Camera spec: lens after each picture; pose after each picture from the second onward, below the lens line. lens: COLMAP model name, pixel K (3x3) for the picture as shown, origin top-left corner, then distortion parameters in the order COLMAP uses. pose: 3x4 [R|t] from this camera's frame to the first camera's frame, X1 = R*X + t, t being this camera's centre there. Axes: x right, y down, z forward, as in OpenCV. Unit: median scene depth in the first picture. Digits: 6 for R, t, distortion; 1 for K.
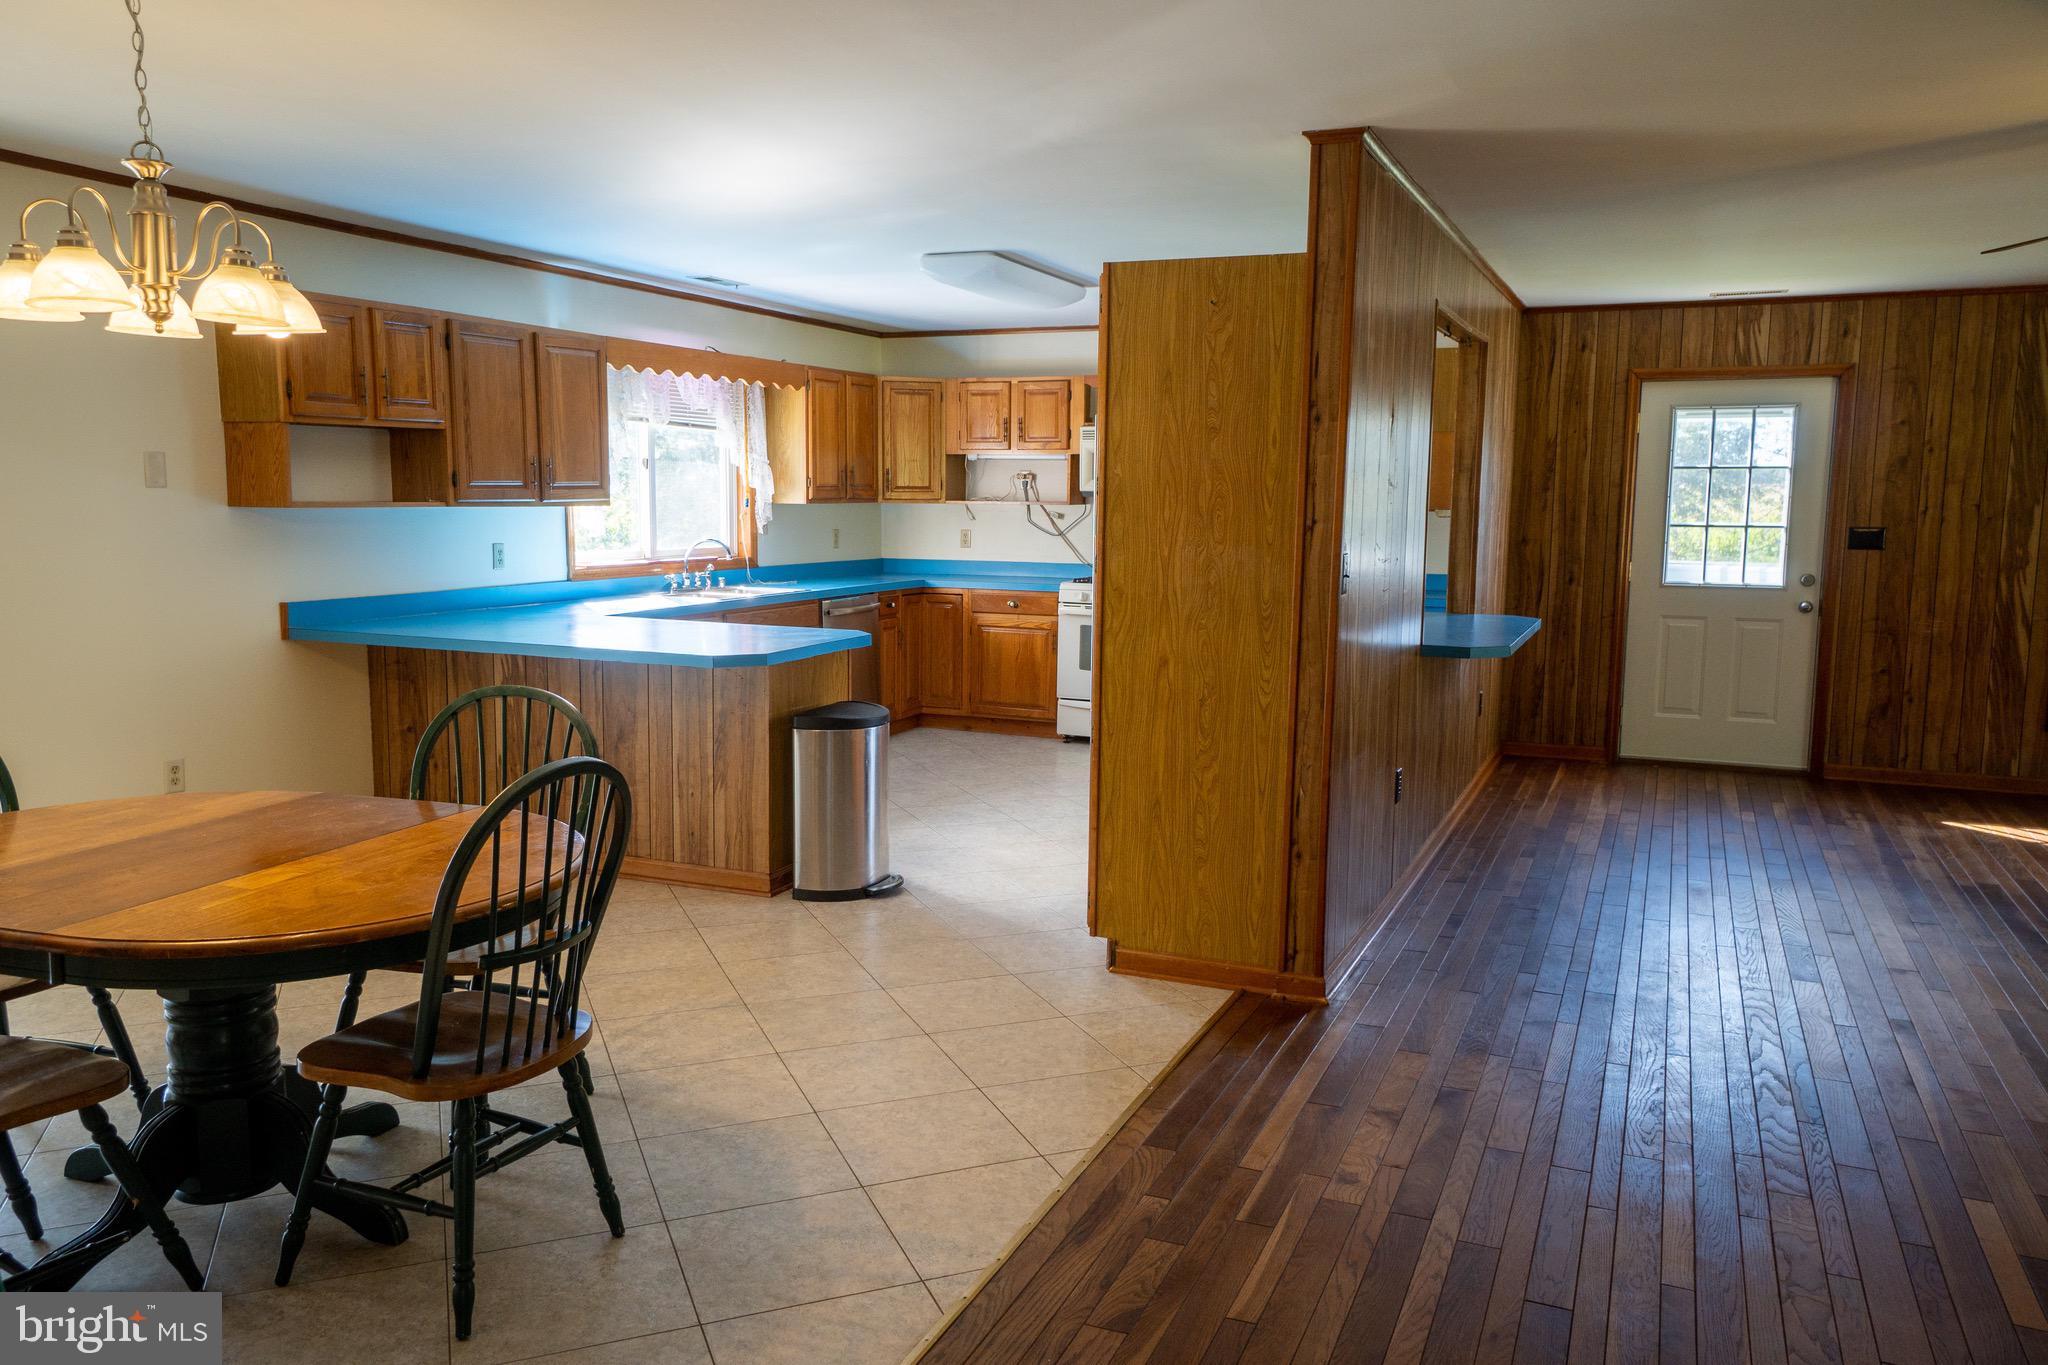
lens RADIAL K [[1527.4, 0, 1024.0], [0, 1527.4, 682.5], [0, 0, 1]] dist [0.029096, 0.007868]
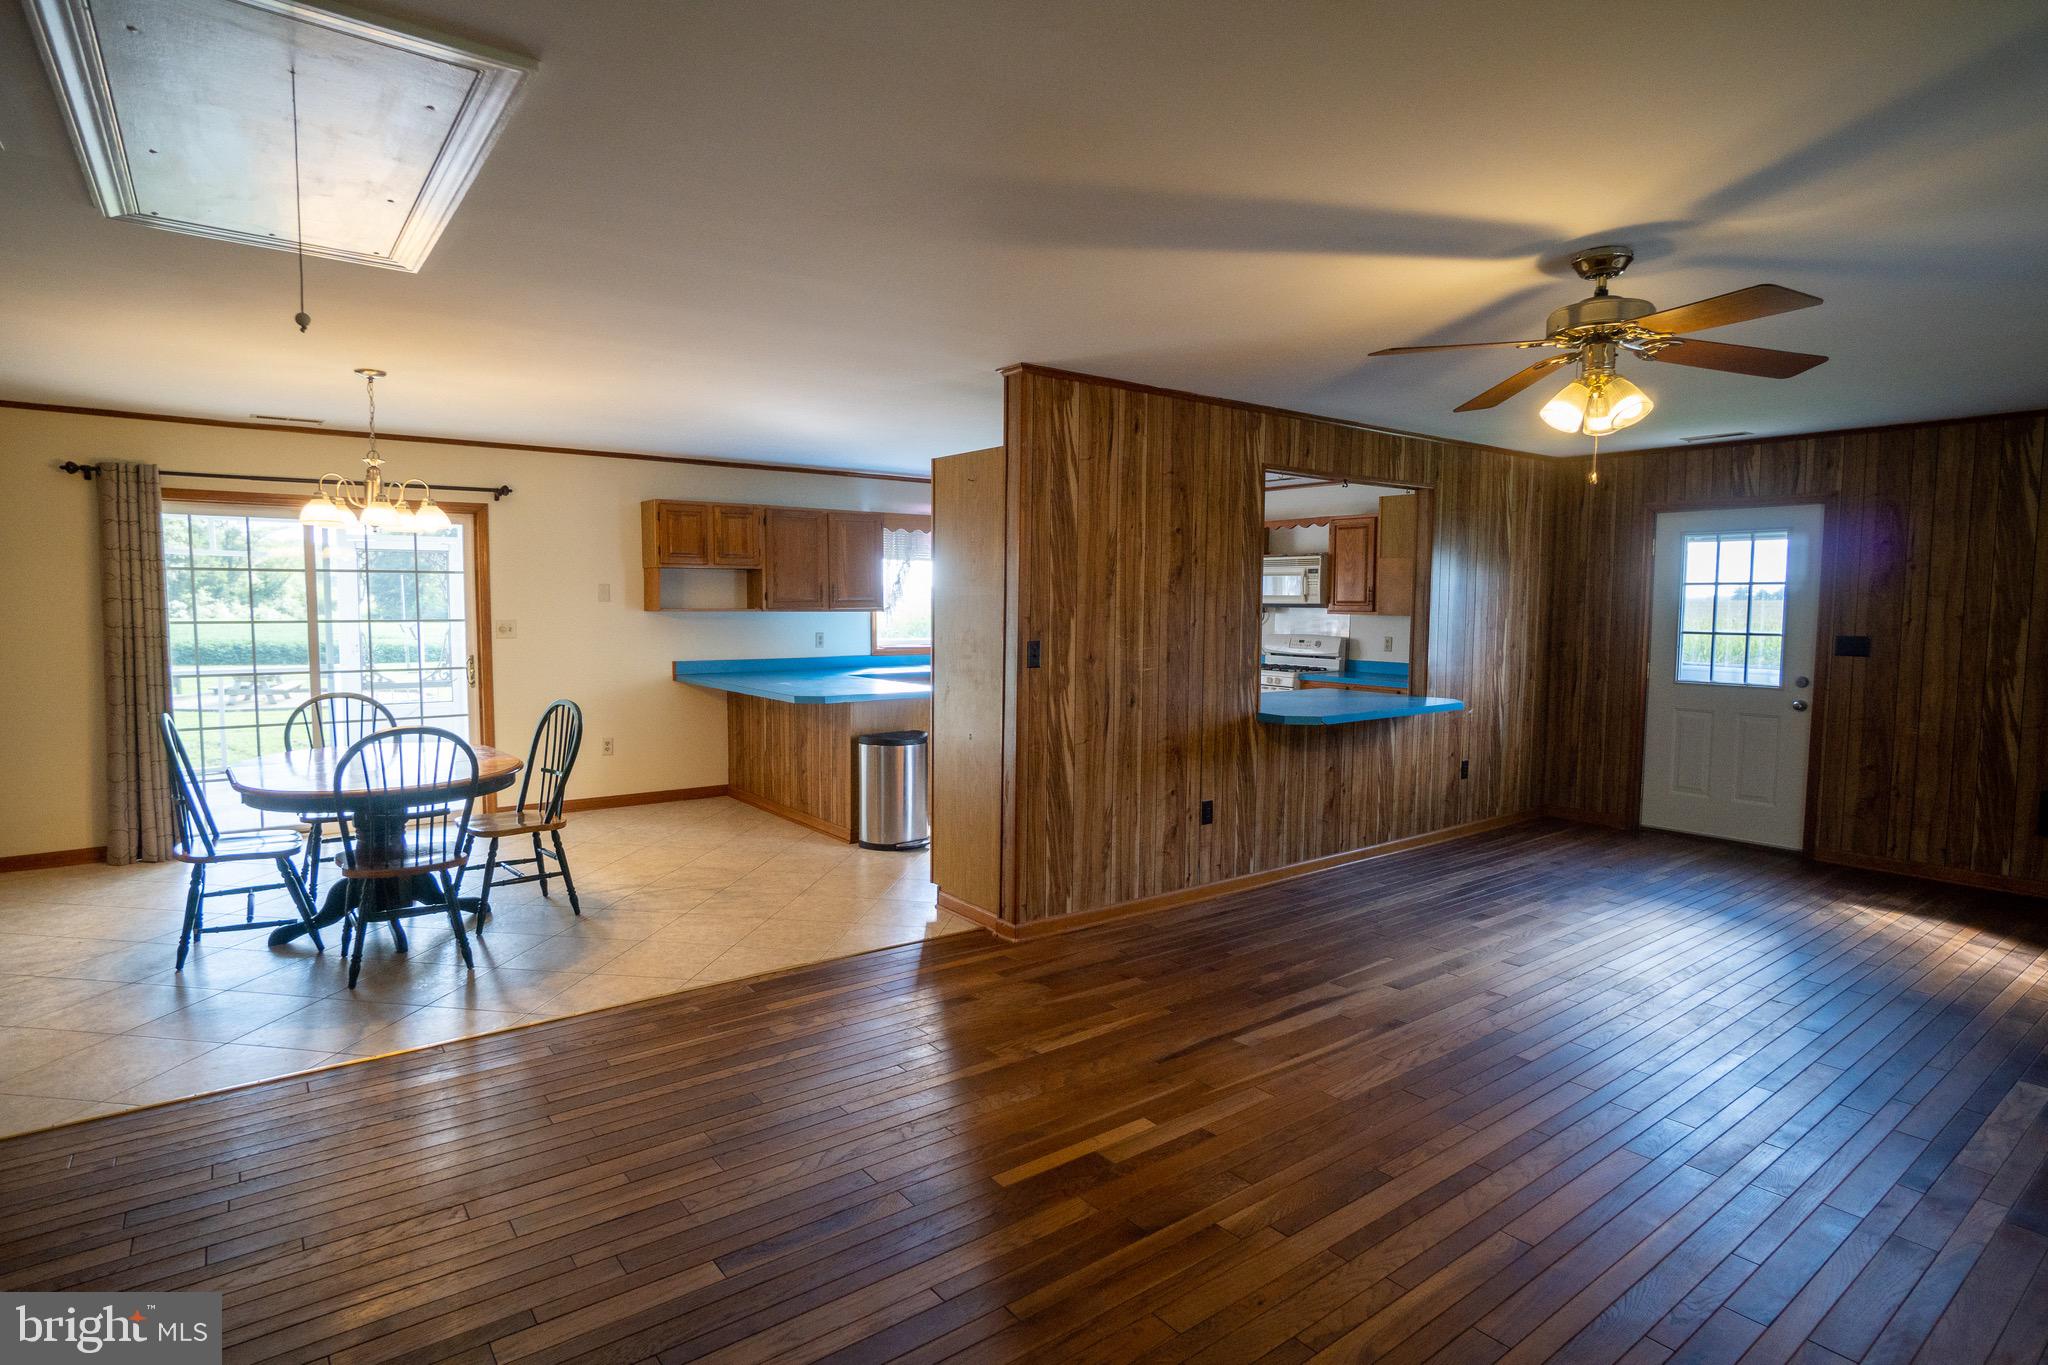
lens RADIAL K [[1062.2, 0, 1022.7], [0, 1062.2, 683.7], [0, 0, 1]] dist [-0.042966, 0.026306]
pose [[0.869348, 0.035529, -0.492921, 0.409061], [-0.061443, 0.997444, -0.036470, -0.002383], [0.490366, 0.061992, 0.869309, 0.055051]]
